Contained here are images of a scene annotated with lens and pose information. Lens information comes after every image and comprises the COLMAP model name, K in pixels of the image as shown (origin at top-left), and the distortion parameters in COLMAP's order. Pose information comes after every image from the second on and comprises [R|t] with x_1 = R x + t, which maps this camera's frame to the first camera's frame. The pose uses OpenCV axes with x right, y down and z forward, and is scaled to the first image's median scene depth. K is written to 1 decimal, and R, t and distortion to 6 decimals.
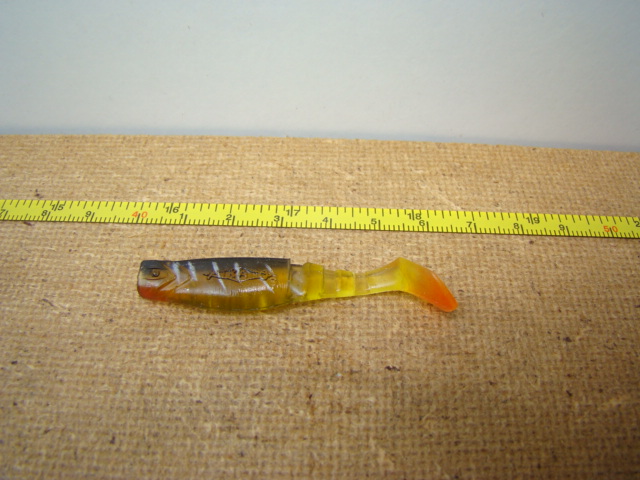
lens RADIAL K [[589.0, 0, 319.6], [0, 589.0, 238.2], [0, 0, 1]] dist [-0.194832, 0.055673]
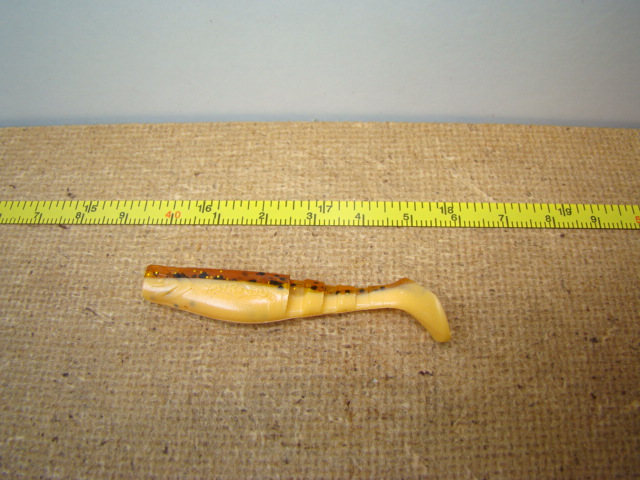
lens RADIAL K [[588.5, 0, 321.0], [0, 588.5, 241.4], [0, 0, 1]] dist [-0.195315, 0.060337]
pose [[0.999089, -0.019382, -0.038020, -0.018172], [0.025321, 0.986376, 0.162546, -0.177267], [0.034351, -0.163361, 0.985968, 0.001685]]
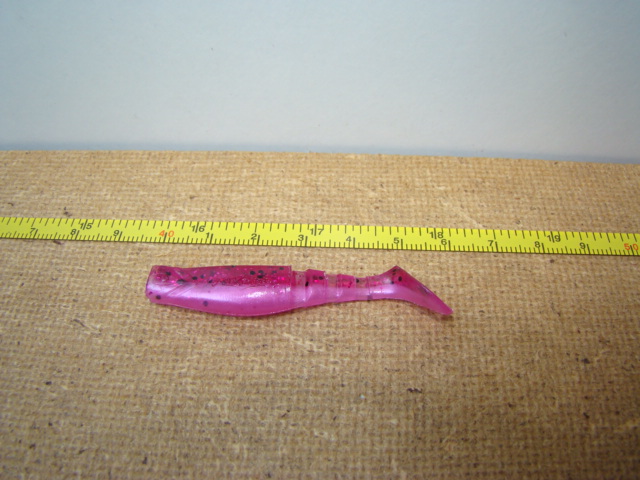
lens RADIAL K [[589.0, 0, 319.6], [0, 589.0, 238.2], [0, 0, 1]] dist [-0.194832, 0.055673]
pose [[0.999373, -0.001302, -0.035382, -0.005286], [0.002343, 0.999565, 0.029405, -0.072545], [0.035328, -0.029470, 0.998941, -0.019731]]
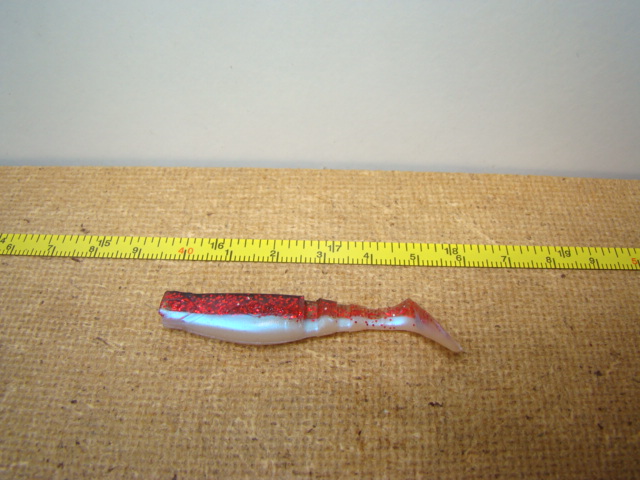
lens RADIAL K [[588.5, 0, 321.0], [0, 588.5, 241.4], [0, 0, 1]] dist [-0.195315, 0.060337]
pose [[0.999899, -0.005297, -0.013185, -0.065016], [0.005663, 0.999596, 0.027868, -0.099124], [0.013032, -0.027940, 0.999525, -0.041731]]
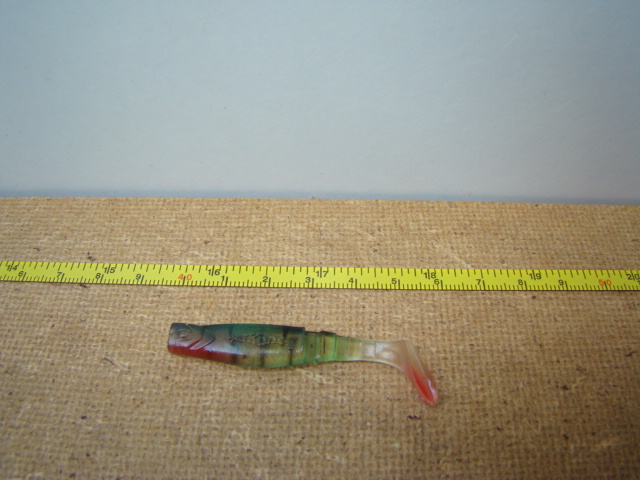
lens RADIAL K [[586.3, 0, 318.7], [0, 586.3, 241.1], [0, 0, 1]] dist [-0.196185, 0.070405]
pose [[0.999840, -0.014123, -0.010992, -0.045086], [0.014201, 0.999874, 0.007046, -0.133590], [0.010891, -0.007201, 0.999915, -0.140079]]
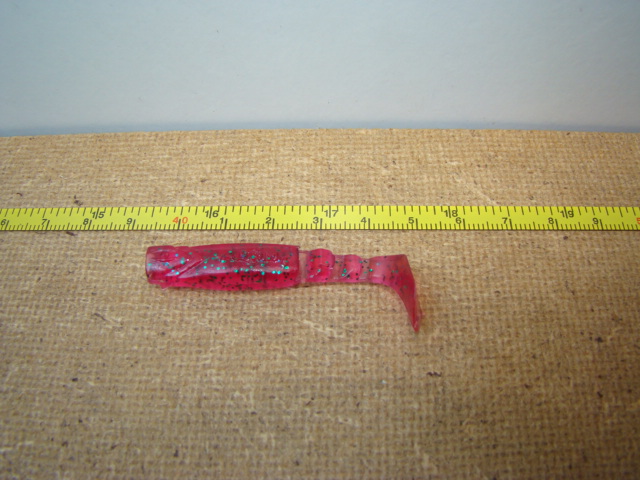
lens RADIAL K [[588.5, 0, 321.0], [0, 588.5, 241.4], [0, 0, 1]] dist [-0.195315, 0.060337]
pose [[0.999076, -0.028832, -0.031862, -0.037566], [0.033013, 0.989654, 0.139627, -0.161547], [0.027507, -0.140550, 0.989691, -0.013460]]
